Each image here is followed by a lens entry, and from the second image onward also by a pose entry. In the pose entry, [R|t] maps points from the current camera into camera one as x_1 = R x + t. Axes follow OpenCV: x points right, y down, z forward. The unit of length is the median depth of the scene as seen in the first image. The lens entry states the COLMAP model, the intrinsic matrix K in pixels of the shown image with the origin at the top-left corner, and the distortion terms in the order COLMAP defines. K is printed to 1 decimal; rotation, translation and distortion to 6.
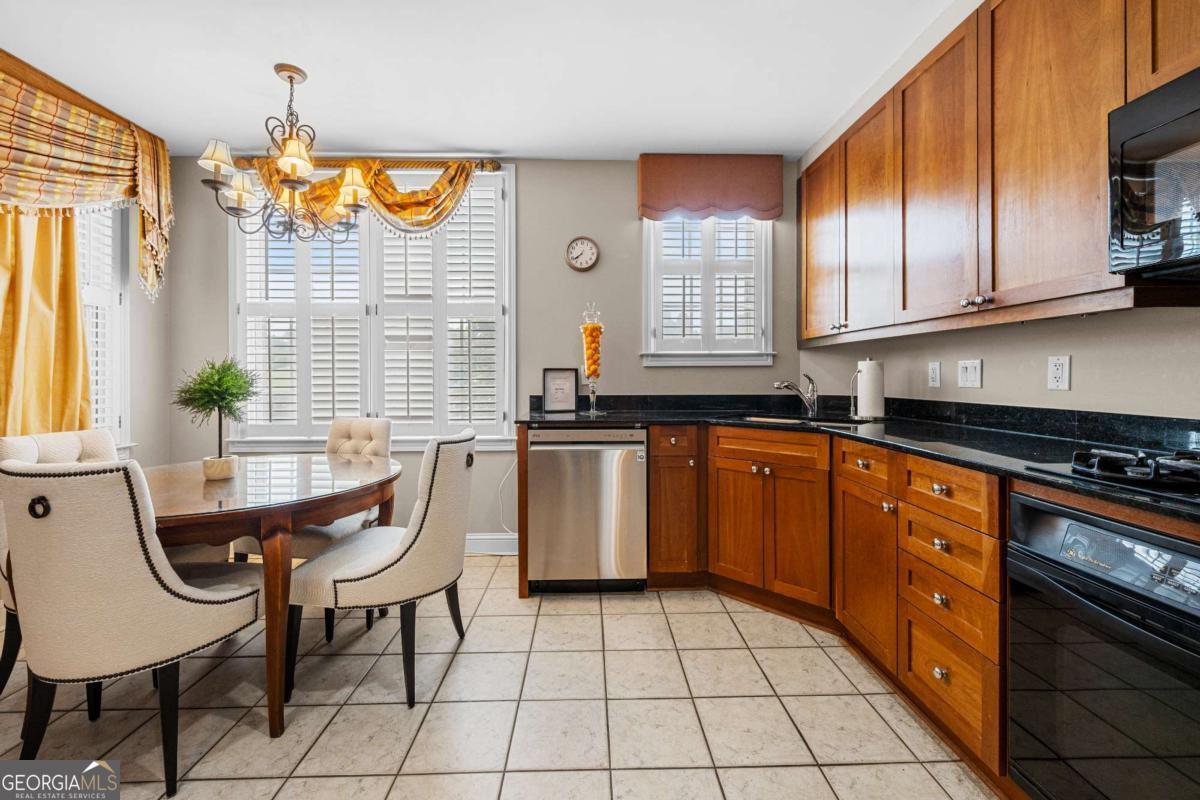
lens RADIAL K [[484.1, 0, 599.4], [0, 484.1, 376.2], [0, 0, 1]] dist [-0.000505, -0.000154]
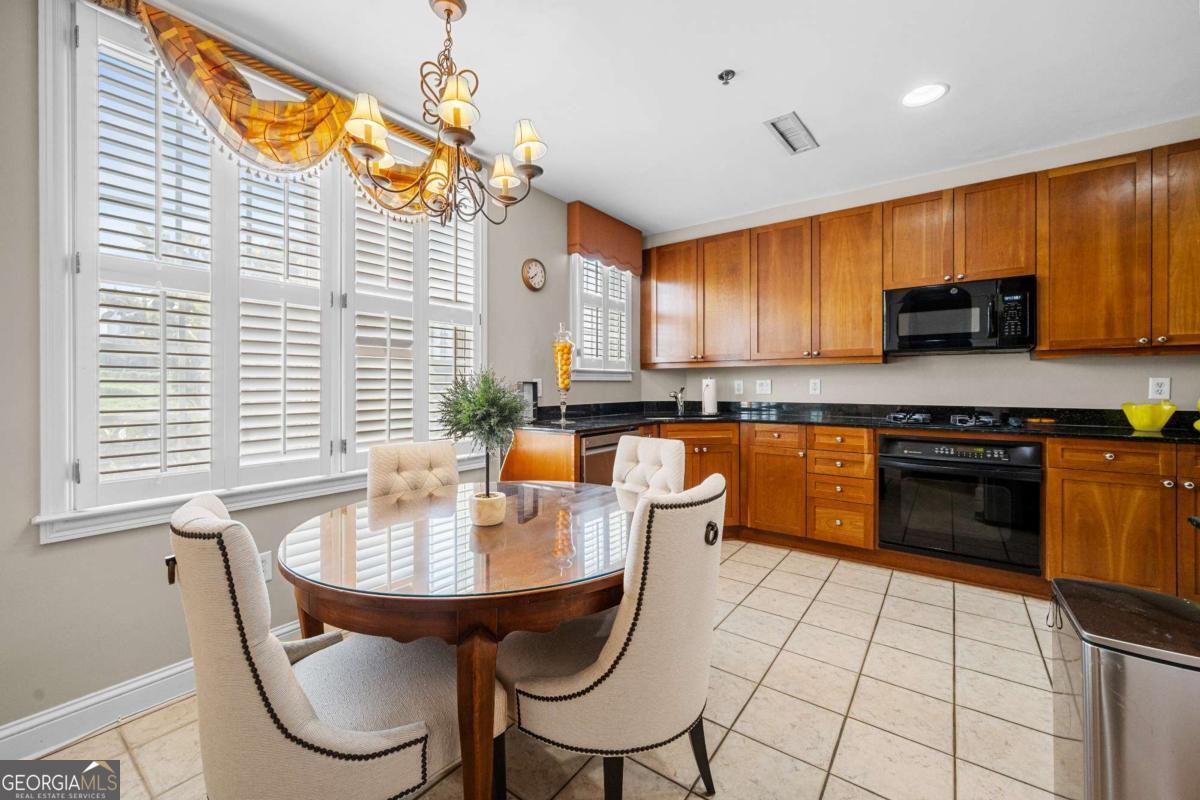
lens RADIAL K [[482.0, 0, 597.9], [0, 482.0, 386.2], [0, 0, 1]] dist [0.000819, -0.000252]
pose [[0.614387, -0.000214, 0.789005, -0.840590], [0.002085, 0.999997, -0.001353, -0.004911], [-0.789002, 0.002476, 0.614385, 0.249287]]
